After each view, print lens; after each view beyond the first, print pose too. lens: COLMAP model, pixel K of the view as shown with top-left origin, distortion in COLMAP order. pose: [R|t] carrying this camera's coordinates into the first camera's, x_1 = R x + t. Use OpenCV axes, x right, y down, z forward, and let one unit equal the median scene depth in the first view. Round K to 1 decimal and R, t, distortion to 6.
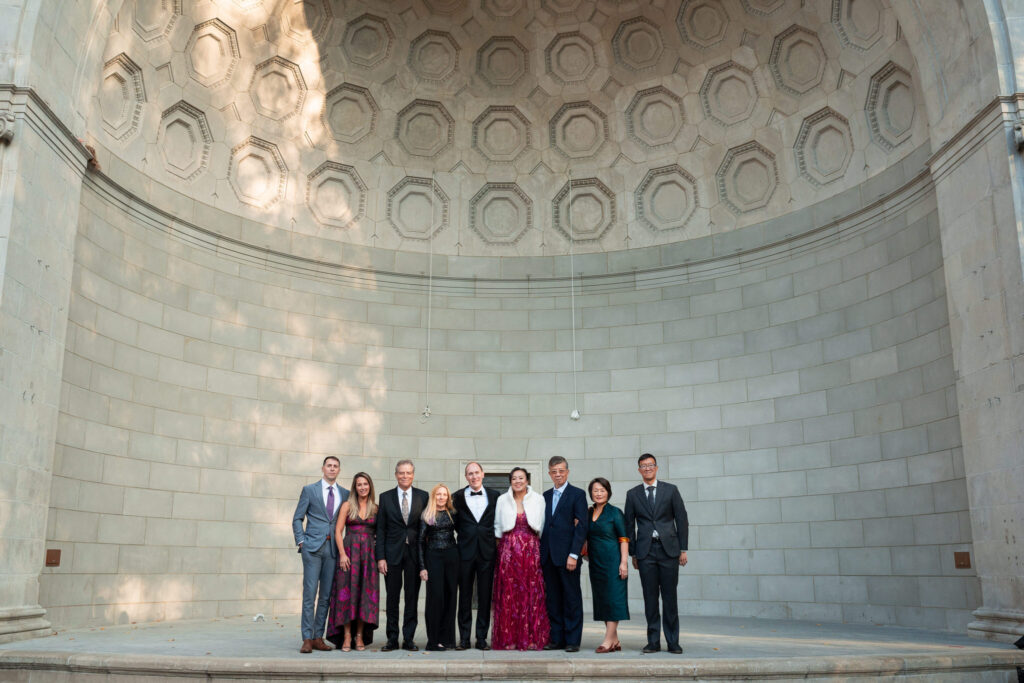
lens RADIAL K [[1205.3, 0, 512.0], [0, 1205.3, 341.5], [0, 0, 1]] dist [0.009173, 0.000586]
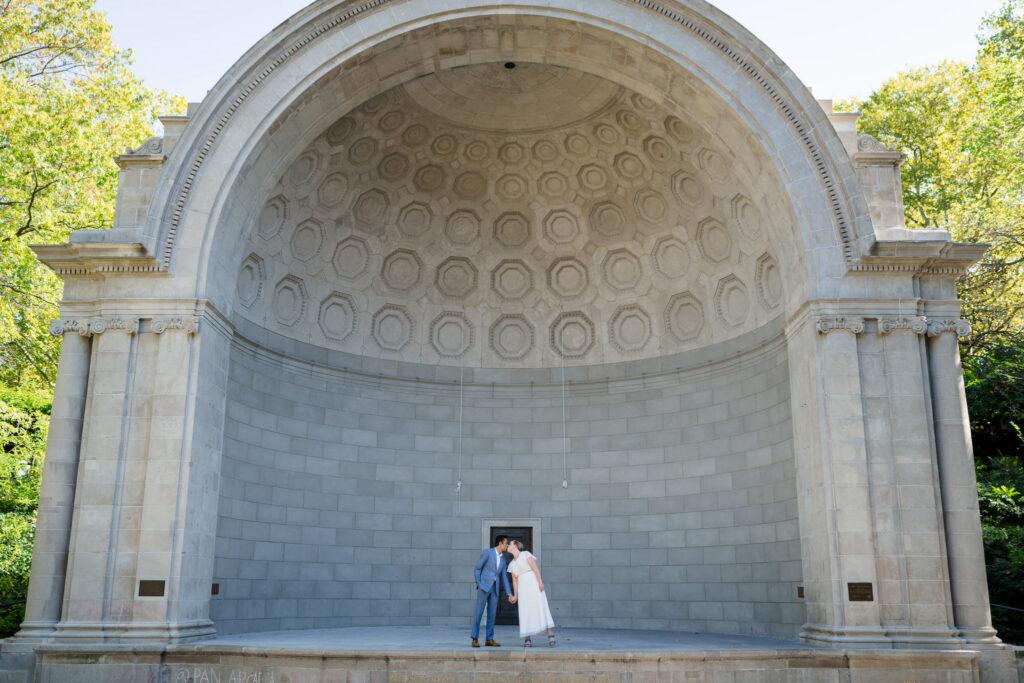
lens RADIAL K [[1205.3, 0, 512.0], [0, 1205.3, 341.5], [0, 0, 1]] dist [0.009173, 0.000586]
pose [[0.998895, -0.006369, -0.046570, 0.056759], [0.005594, 0.999844, -0.016750, -0.080233], [0.046670, 0.016471, 0.998775, -0.389615]]
